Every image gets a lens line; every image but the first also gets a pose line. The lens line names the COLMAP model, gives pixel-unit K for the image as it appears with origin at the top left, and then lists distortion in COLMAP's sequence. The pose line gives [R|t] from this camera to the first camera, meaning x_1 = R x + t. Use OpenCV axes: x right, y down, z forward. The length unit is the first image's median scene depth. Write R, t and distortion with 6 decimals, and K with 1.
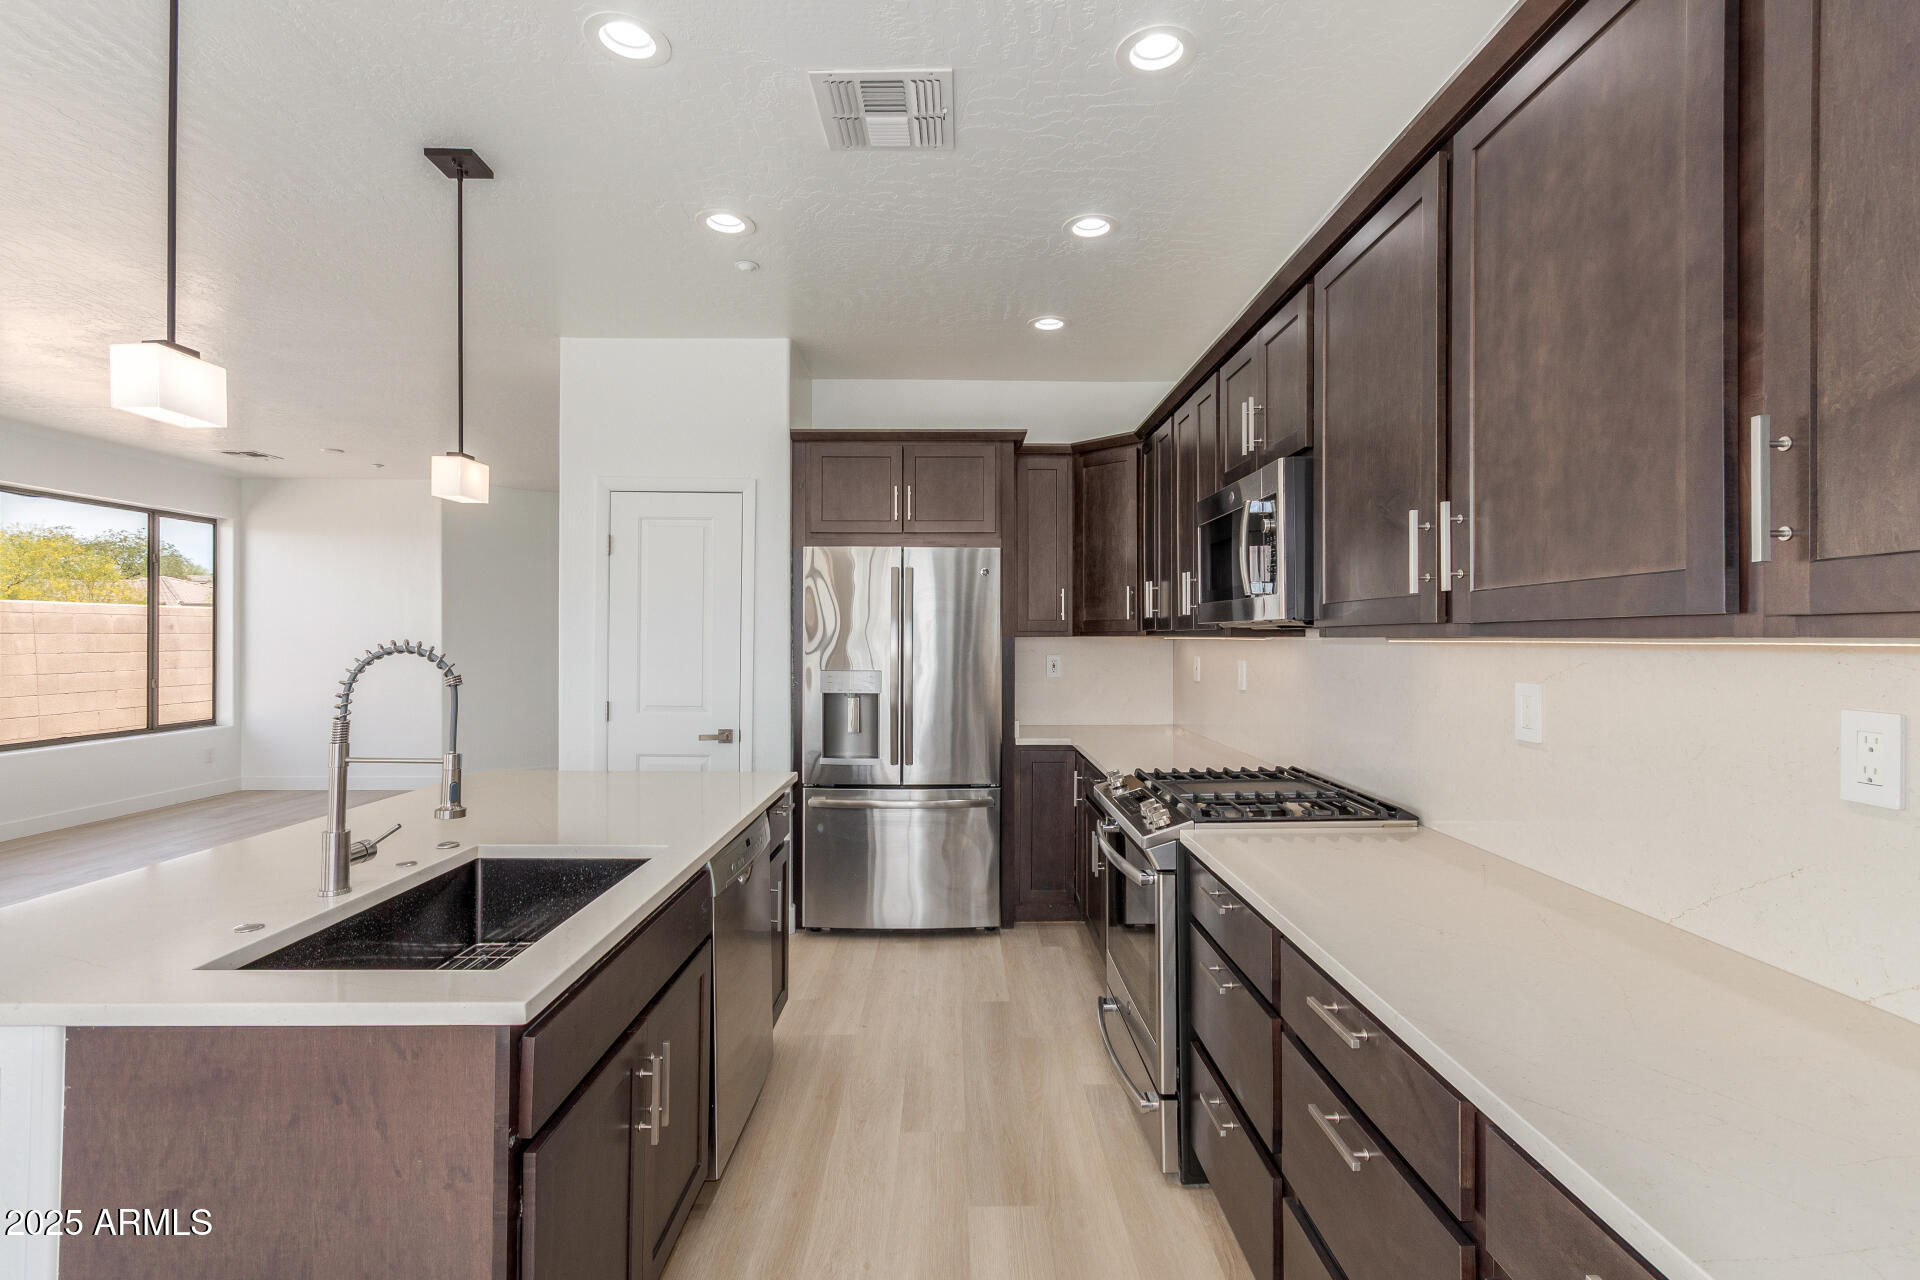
lens RADIAL K [[892.4, 0, 963.7], [0, 892.4, 641.5], [0, 0, 1]] dist [0.002544, 0.000457]
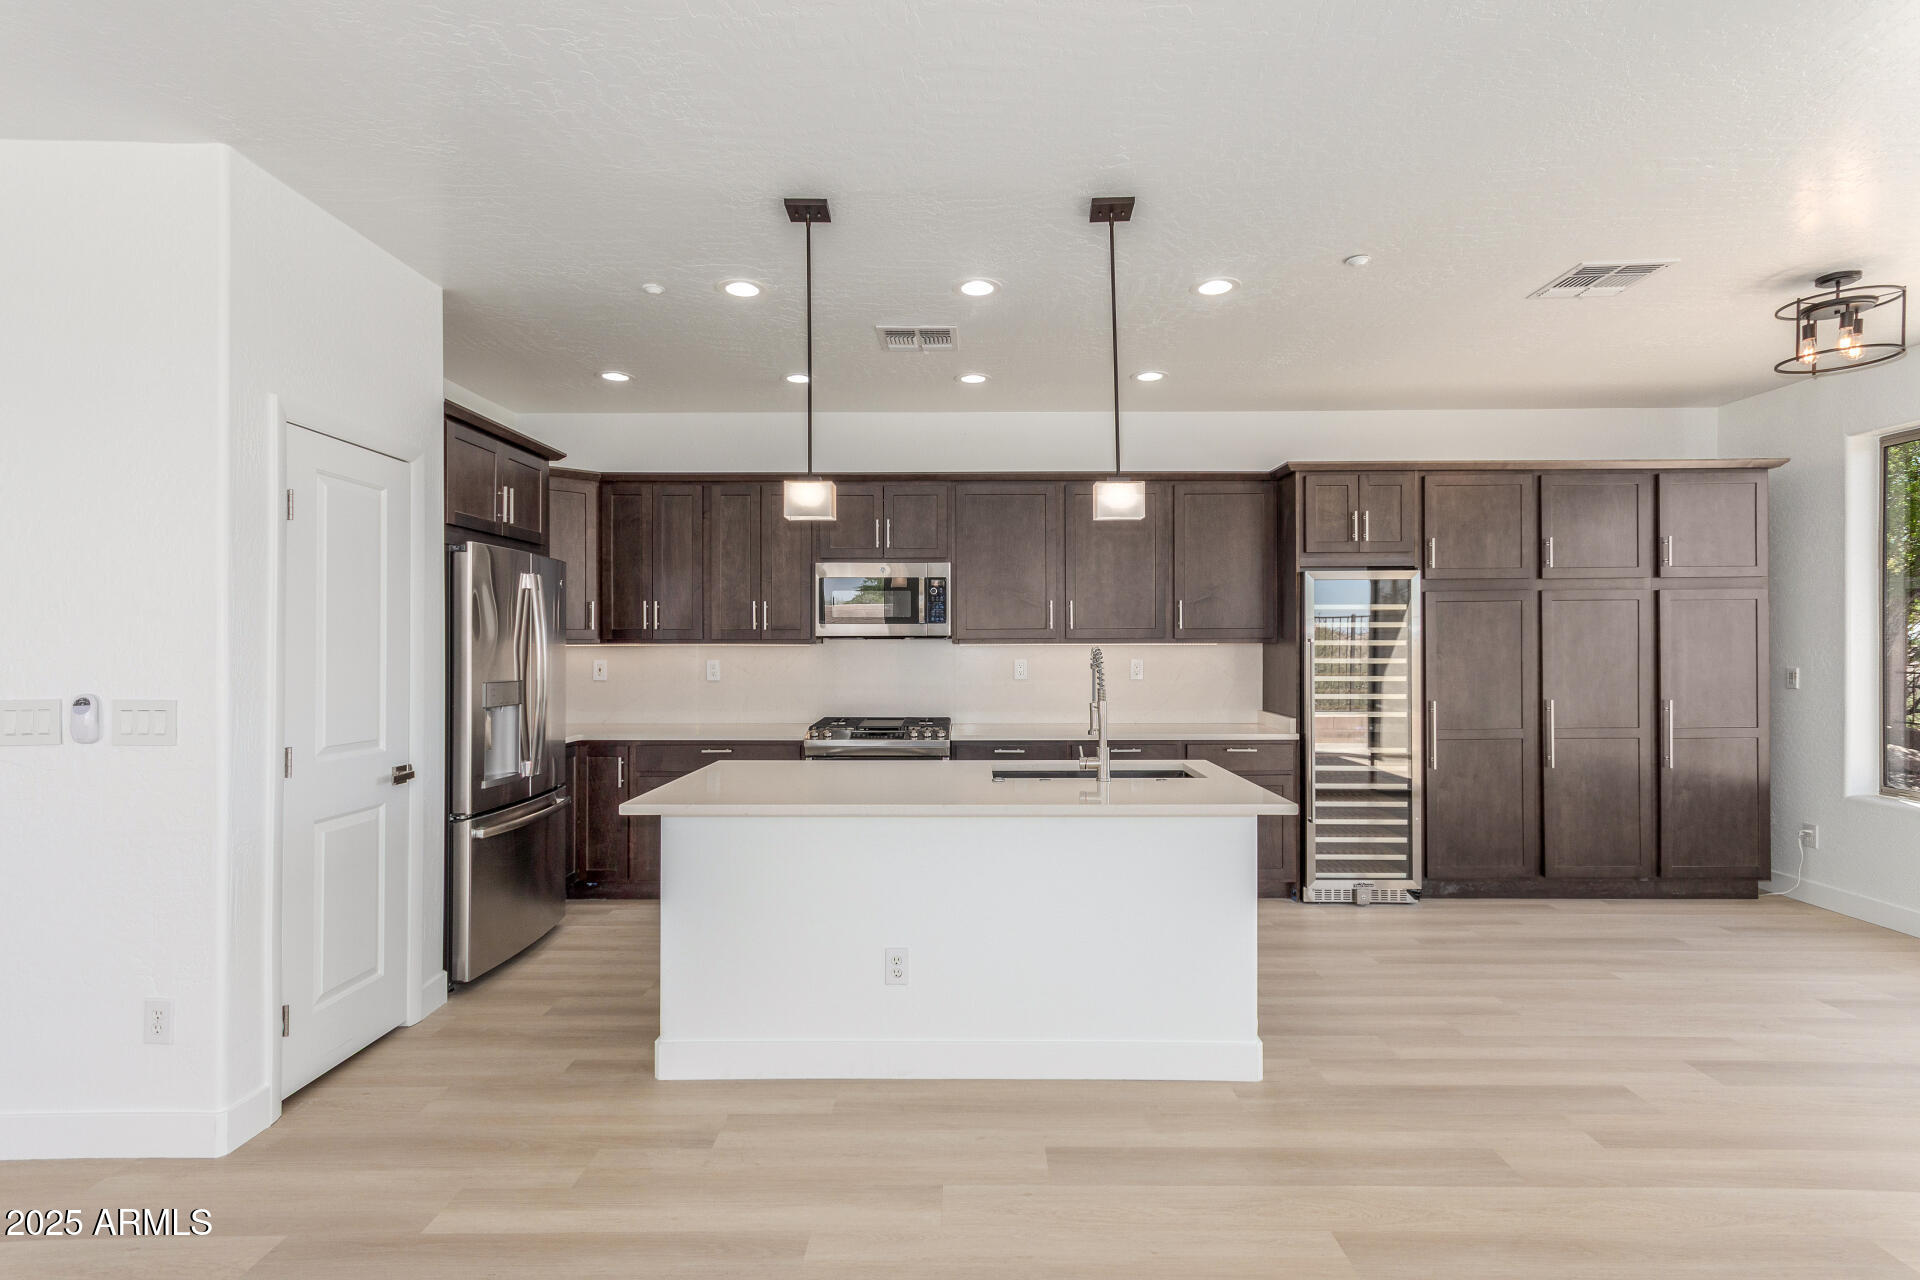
lens RADIAL K [[933.0, 0, 960.1], [0, 933.0, 639.1], [0, 0, 1]] dist [0.009798, 0.001528]
pose [[0.025240, 0.000439, 0.999681, -1.101973], [0.008115, 0.999967, -0.000644, -0.007634], [-0.999648, 0.008129, 0.025235, 0.515775]]
